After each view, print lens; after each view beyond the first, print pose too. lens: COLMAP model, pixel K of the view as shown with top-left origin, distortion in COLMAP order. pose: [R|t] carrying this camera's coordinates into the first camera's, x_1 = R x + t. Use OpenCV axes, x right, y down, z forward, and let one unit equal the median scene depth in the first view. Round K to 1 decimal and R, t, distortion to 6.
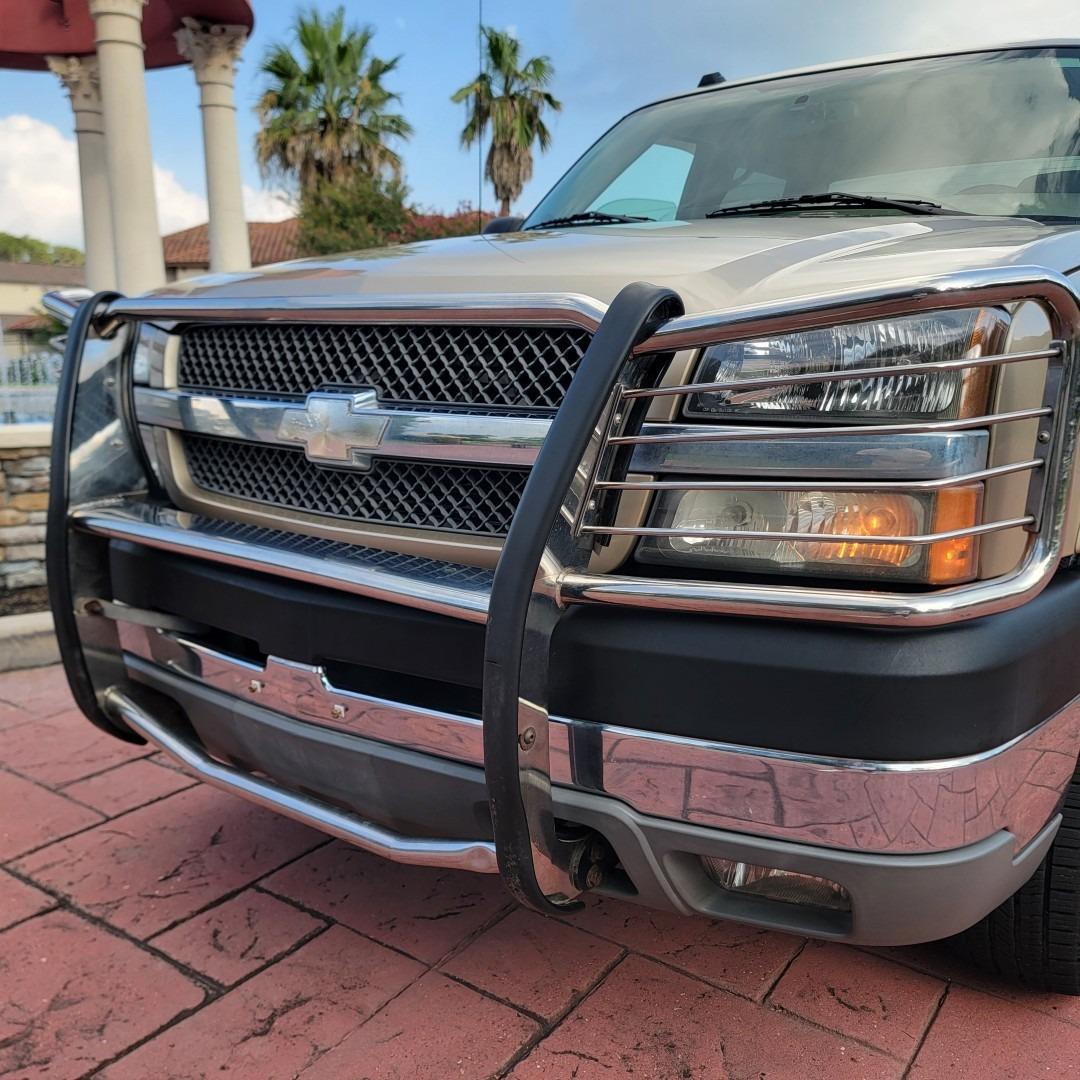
lens RADIAL K [[1049.1, 0, 554.5], [0, 1049.1, 540.0], [0, 0, 1]] dist [0.042488, -0.032657]
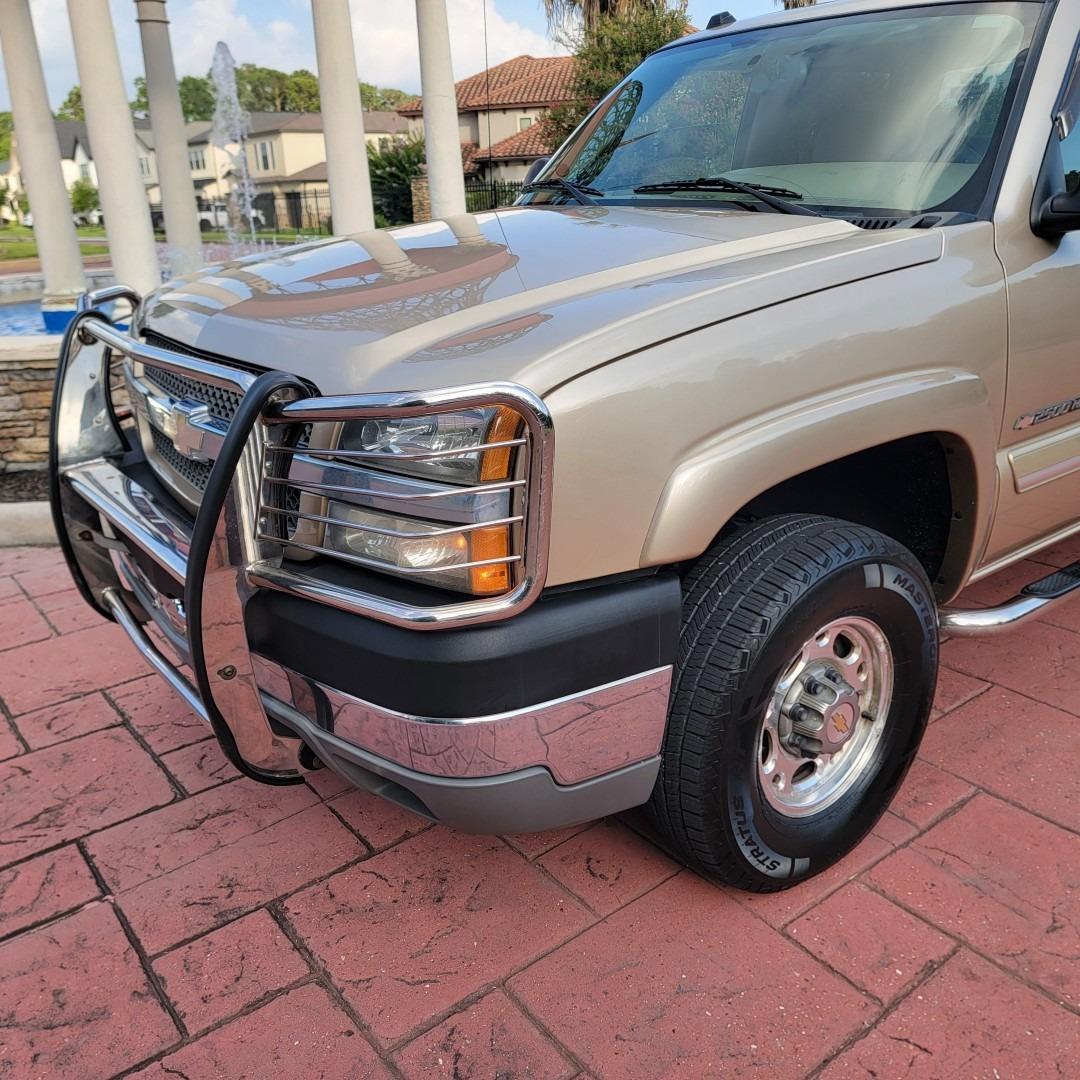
lens RADIAL K [[1049.1, 0, 554.5], [0, 1049.1, 540.0], [0, 0, 1]] dist [0.042488, -0.032657]
pose [[0.956082, 0.066995, -0.285340, 0.547459], [-0.021611, 0.986990, 0.159325, -0.161413], [0.292302, -0.146161, 0.945091, -0.170358]]
